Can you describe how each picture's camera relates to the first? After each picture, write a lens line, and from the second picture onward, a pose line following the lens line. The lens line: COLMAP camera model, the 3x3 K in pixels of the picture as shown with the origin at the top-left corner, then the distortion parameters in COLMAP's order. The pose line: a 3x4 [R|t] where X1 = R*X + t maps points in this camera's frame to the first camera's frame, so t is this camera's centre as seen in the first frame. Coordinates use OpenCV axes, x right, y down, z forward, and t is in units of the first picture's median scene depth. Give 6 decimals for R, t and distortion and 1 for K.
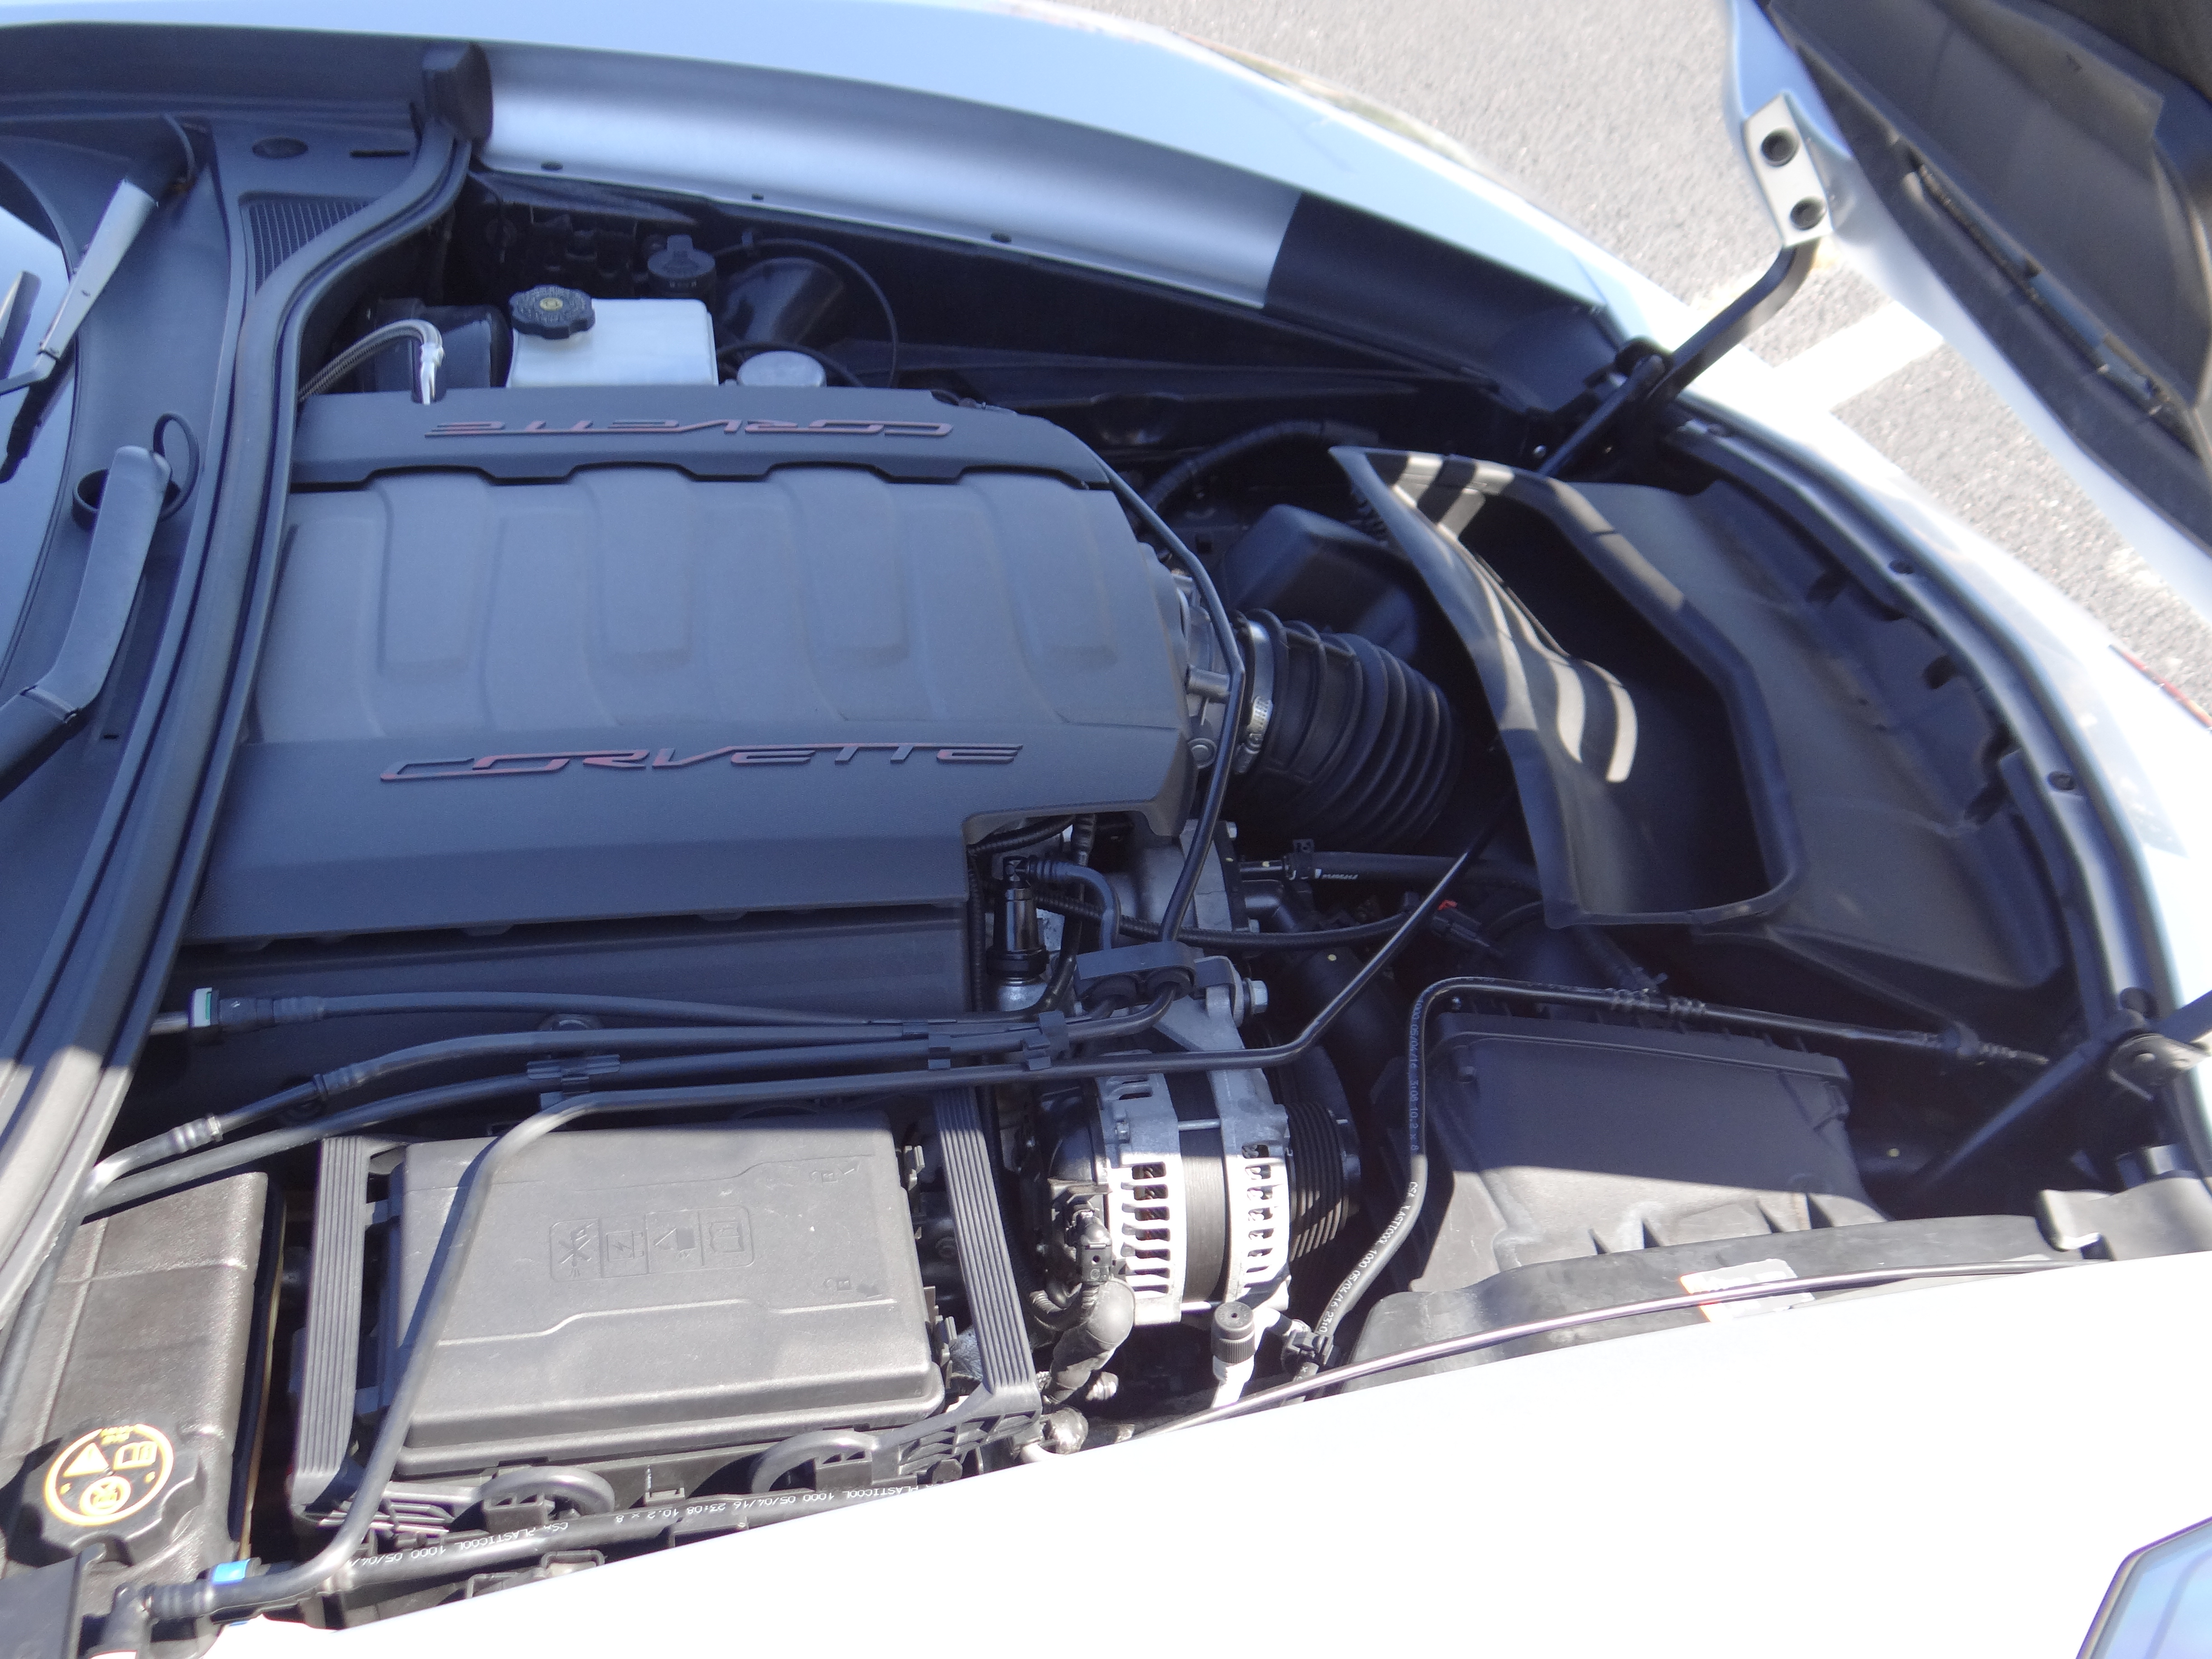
lens RADIAL K [[2389.9, 0, 1115.7], [0, 2389.9, 816.1], [0, 0, 1]] dist [-0.001754, 0.000000]
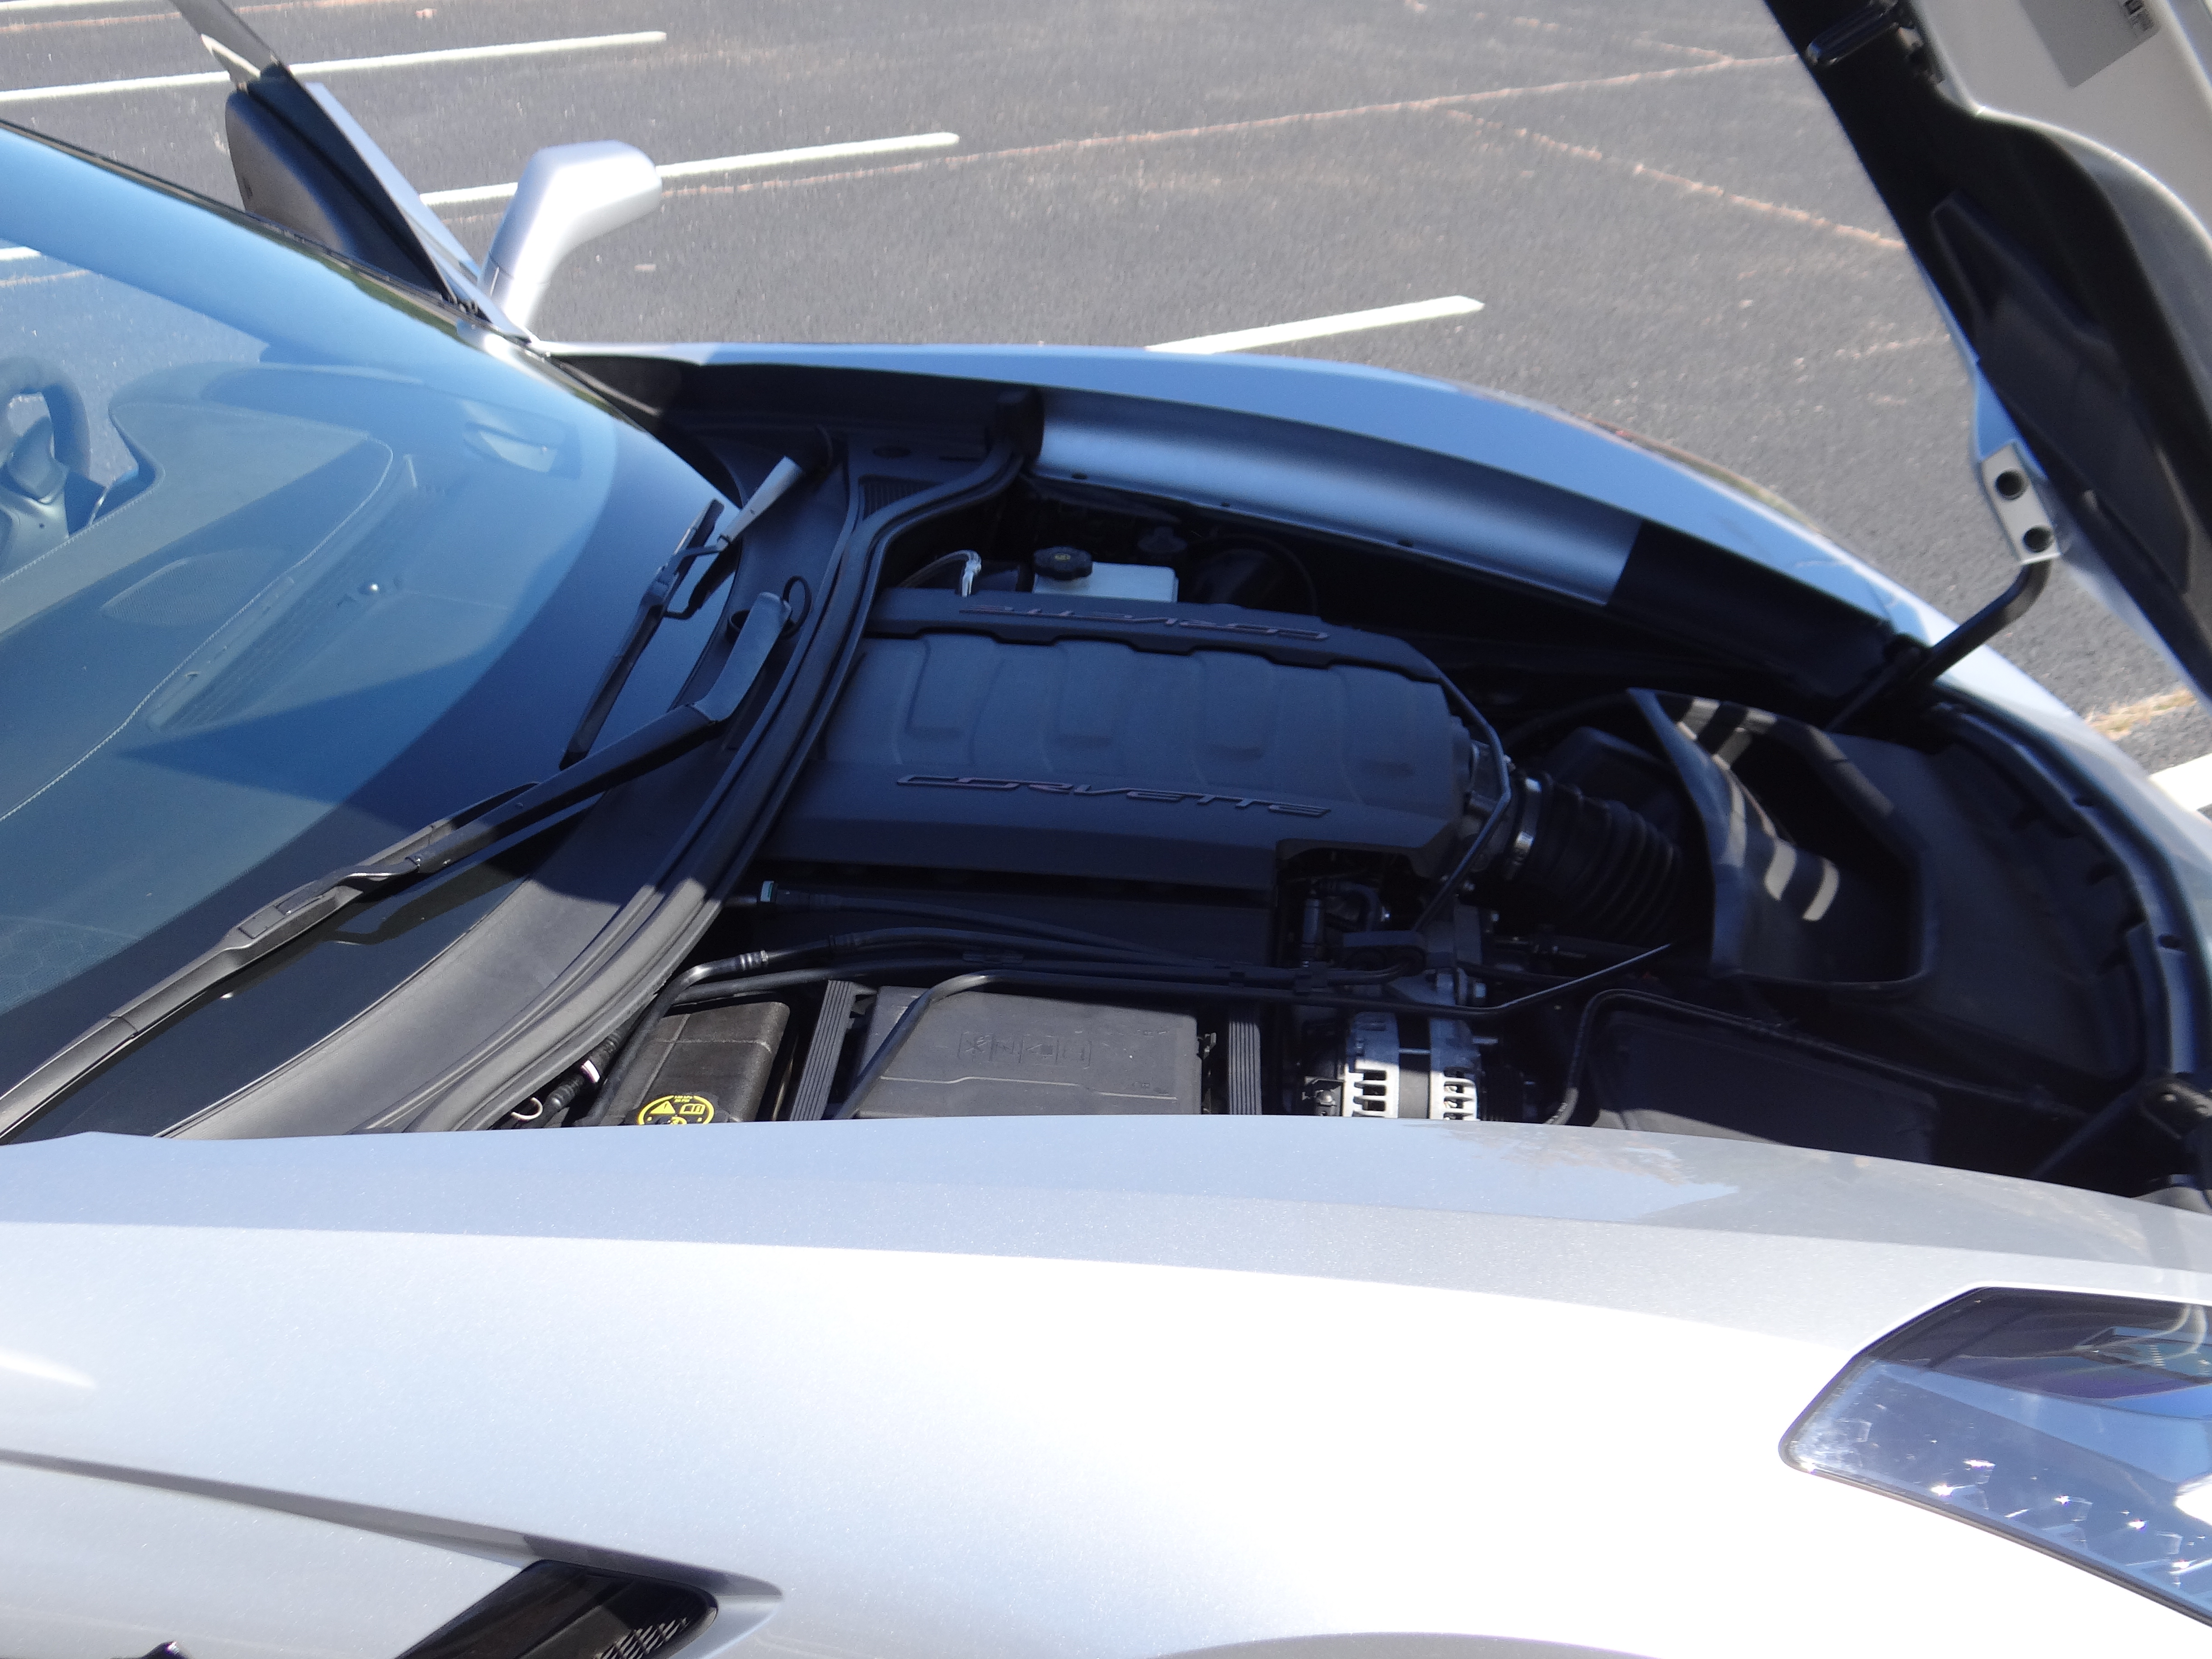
lens RADIAL K [[2389.9, 0, 1102.1], [0, 2389.9, 838.3], [0, 0, 1]] dist [-0.001754, 0.000000]
pose [[0.969945, 0.073608, -0.231925, 0.133643], [-0.118005, 0.975854, -0.183802, 0.221038], [0.212796, 0.205646, 0.955211, -0.317733]]
